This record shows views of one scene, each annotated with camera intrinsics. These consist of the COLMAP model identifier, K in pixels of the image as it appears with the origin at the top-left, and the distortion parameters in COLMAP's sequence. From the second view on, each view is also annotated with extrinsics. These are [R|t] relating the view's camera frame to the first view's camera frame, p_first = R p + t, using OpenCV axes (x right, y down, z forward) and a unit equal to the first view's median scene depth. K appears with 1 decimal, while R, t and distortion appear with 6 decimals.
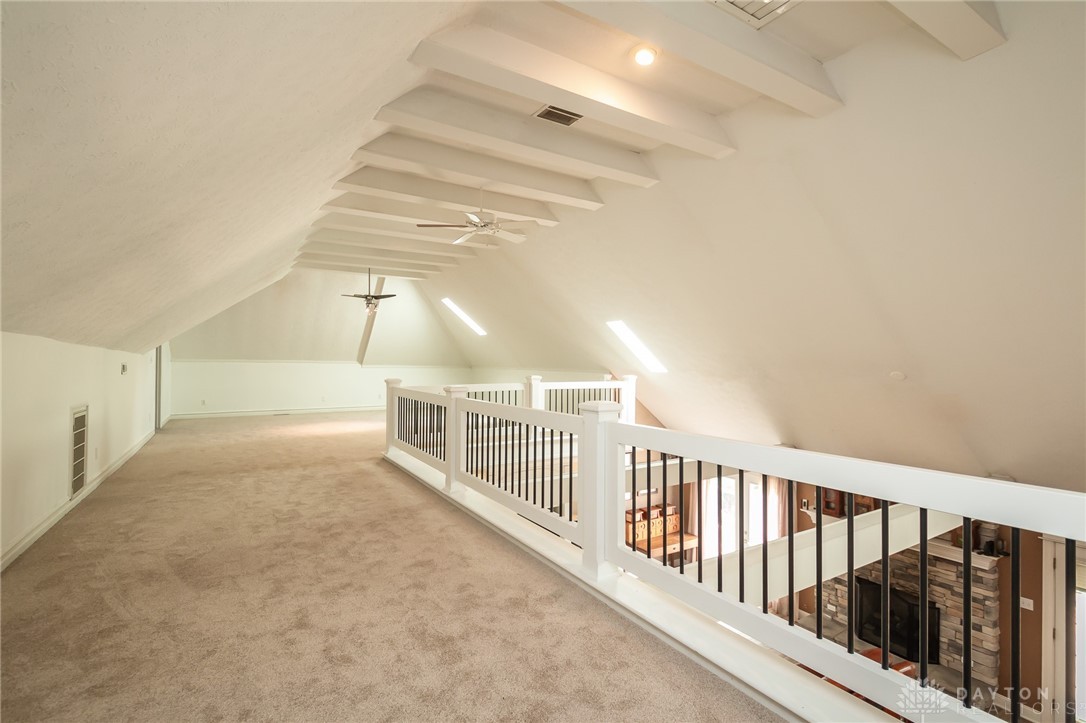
lens RADIAL K [[515.3, 0, 544.0], [0, 515.3, 355.7], [0, 0, 1]] dist [-0.000960, -0.002030]
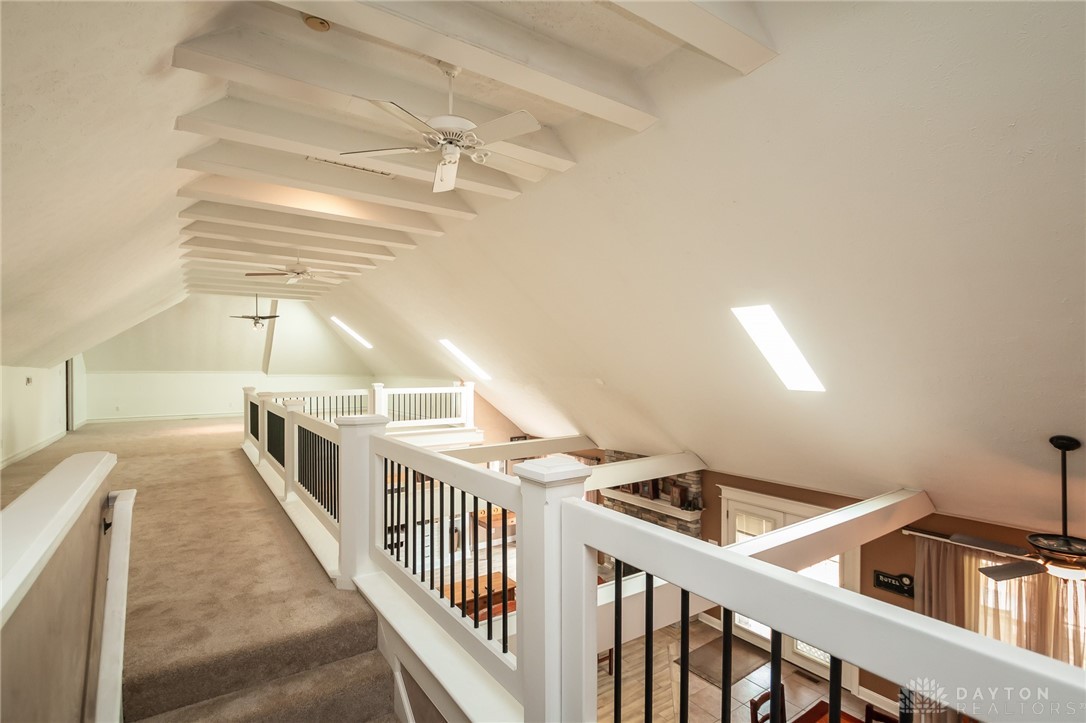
lens RADIAL K [[515.3, 0, 544.2], [0, 515.3, 370.0], [0, 0, 1]] dist [-0.000960, -0.002030]
pose [[0.998093, -0.006790, 0.061360, 0.259138], [0.005767, 0.999842, 0.016830, -0.010562], [-0.061464, -0.016444, 0.997974, -0.235889]]
